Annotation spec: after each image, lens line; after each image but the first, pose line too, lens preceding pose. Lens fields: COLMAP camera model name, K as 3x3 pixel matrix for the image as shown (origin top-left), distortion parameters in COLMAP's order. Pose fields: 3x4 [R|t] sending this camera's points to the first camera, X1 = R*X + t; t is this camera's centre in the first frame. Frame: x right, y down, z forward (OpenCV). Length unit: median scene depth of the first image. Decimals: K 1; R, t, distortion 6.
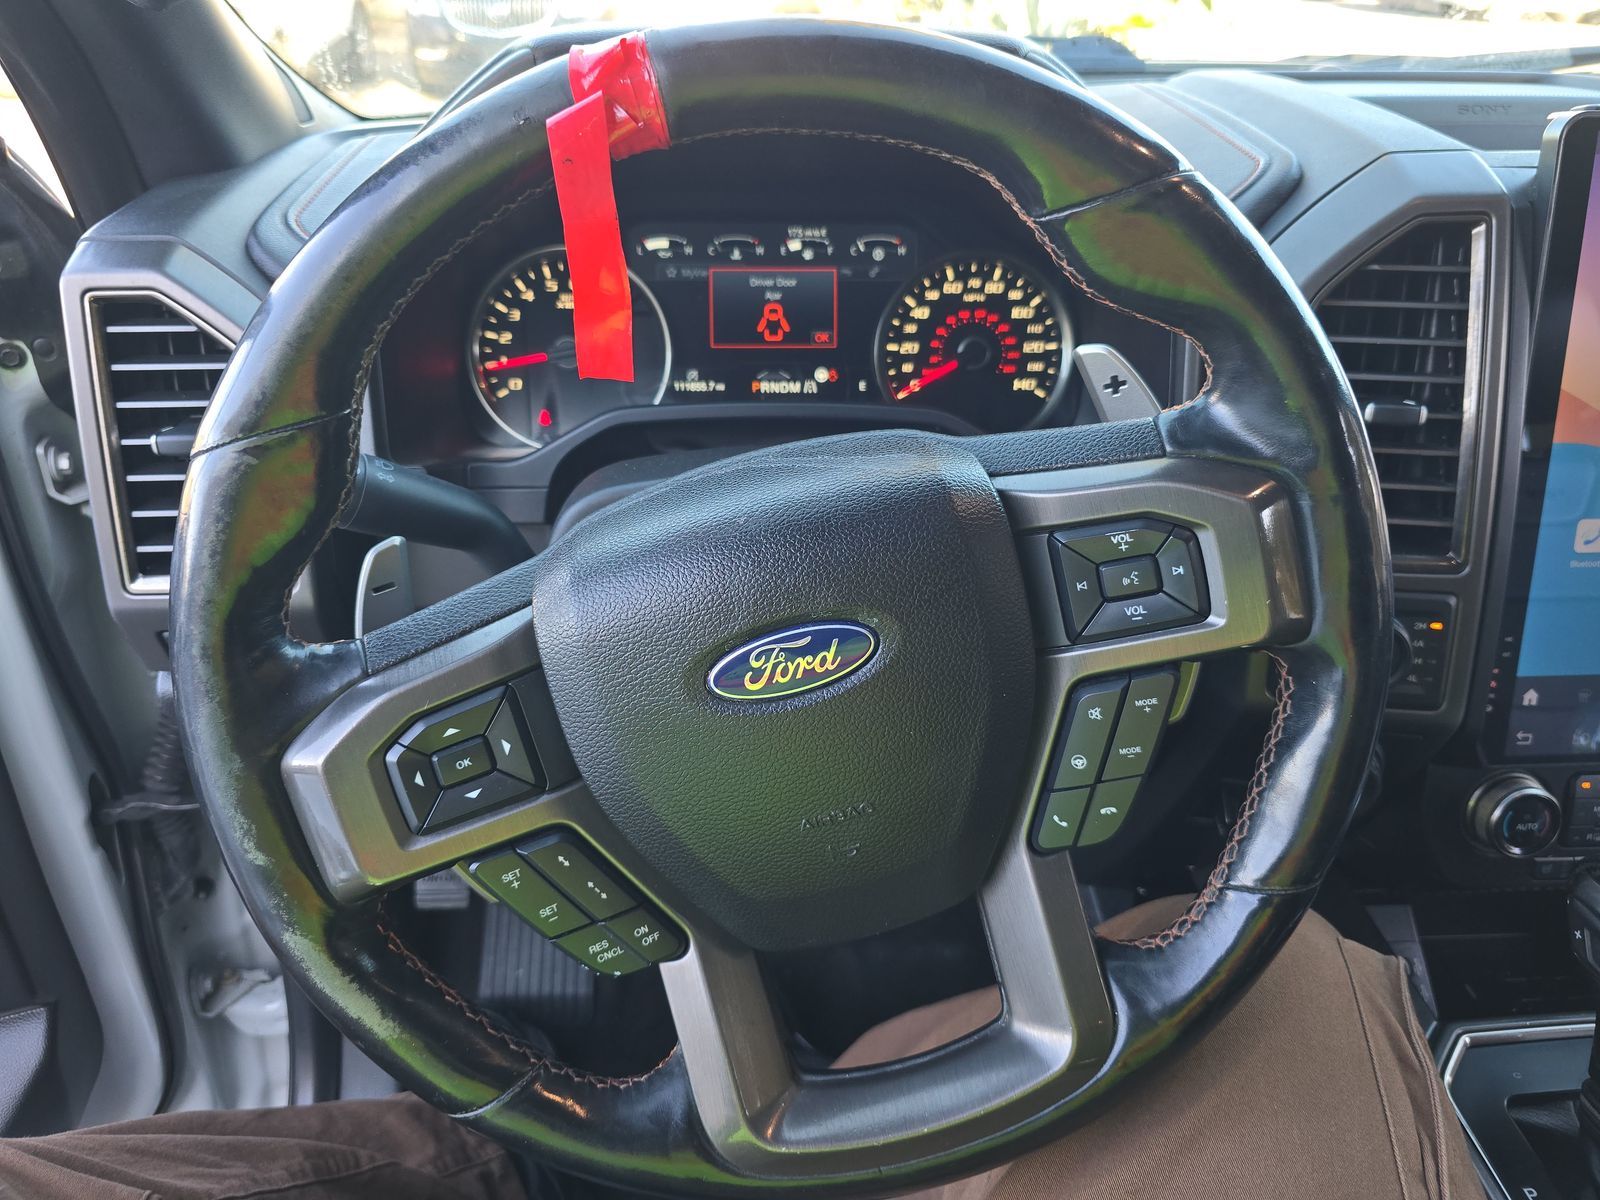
lens RADIAL K [[1109.0, 0, 792.4], [0, 1109.0, 593.7], [0, 0, 1]] dist [0.067568, -0.075773]
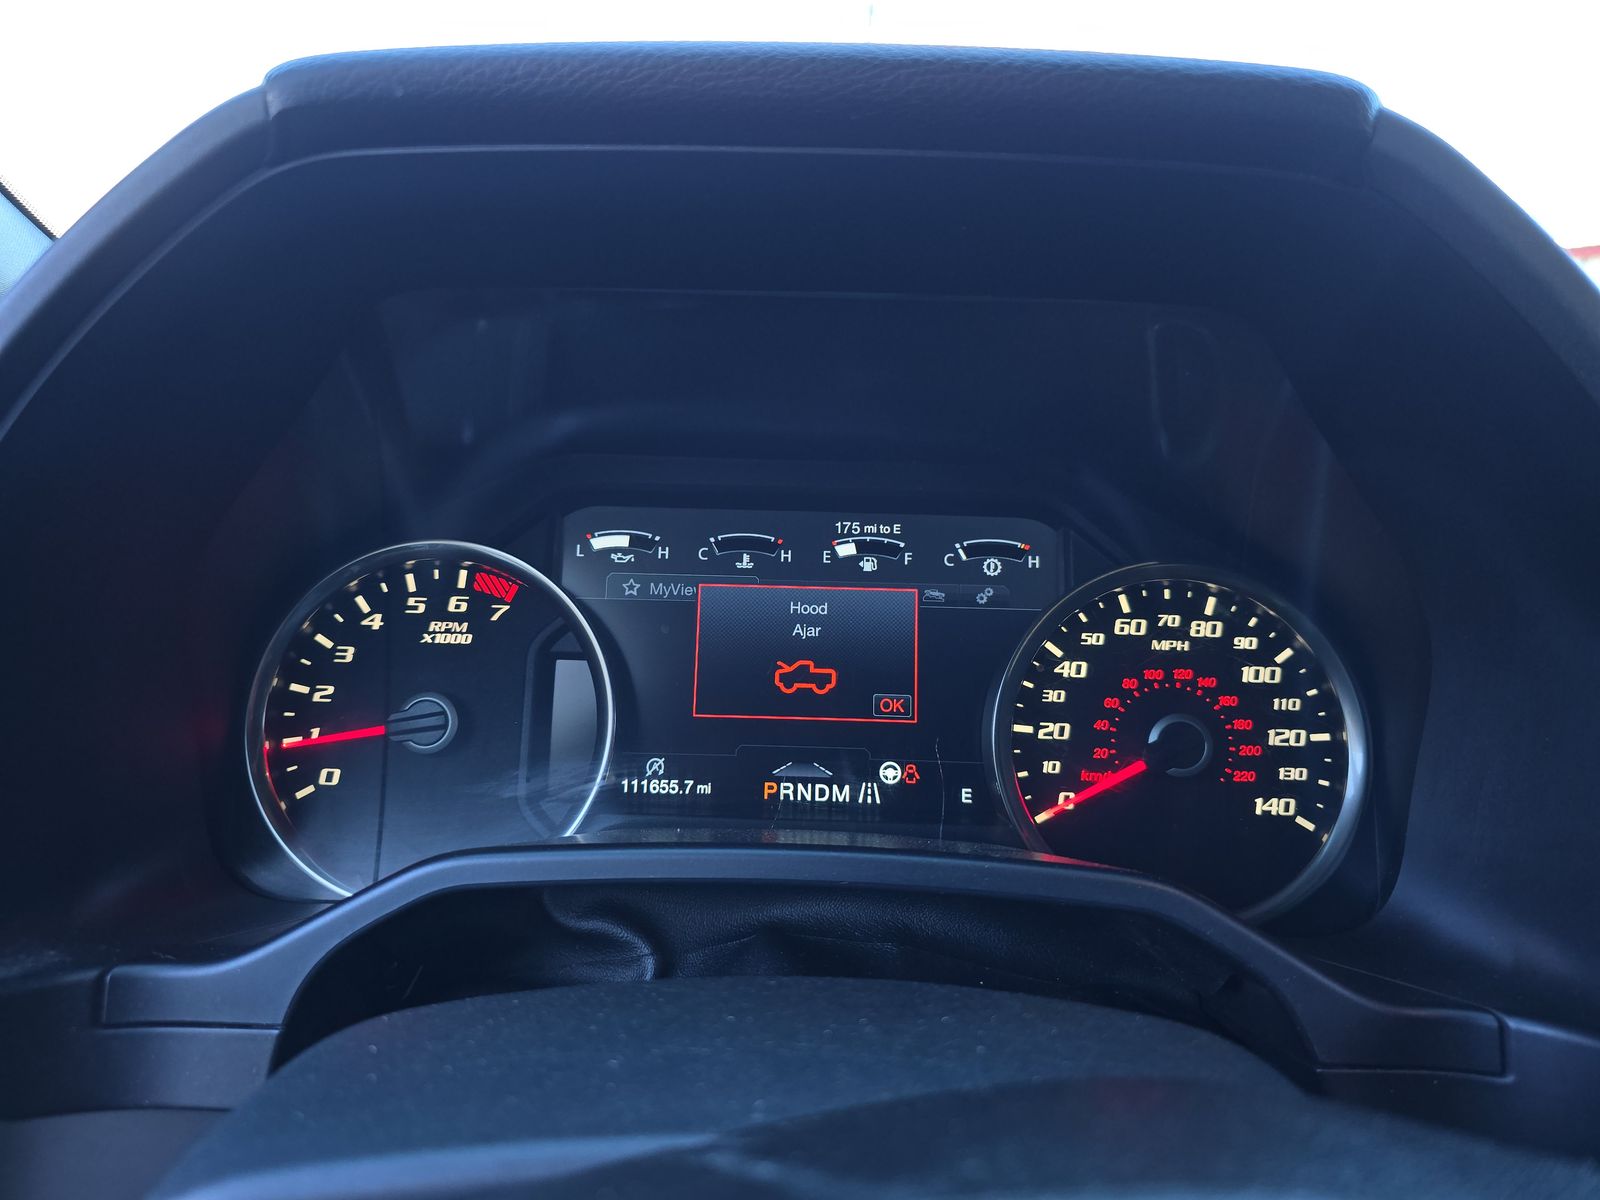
lens RADIAL K [[1109.0, 0, 792.4], [0, 1109.0, 593.7], [0, 0, 1]] dist [0.067568, -0.075773]
pose [[0.999104, 0.025363, -0.033870, -0.005751], [-0.033978, 0.957937, -0.284961, -0.125504], [0.025217, 0.285857, 0.957941, 0.456646]]
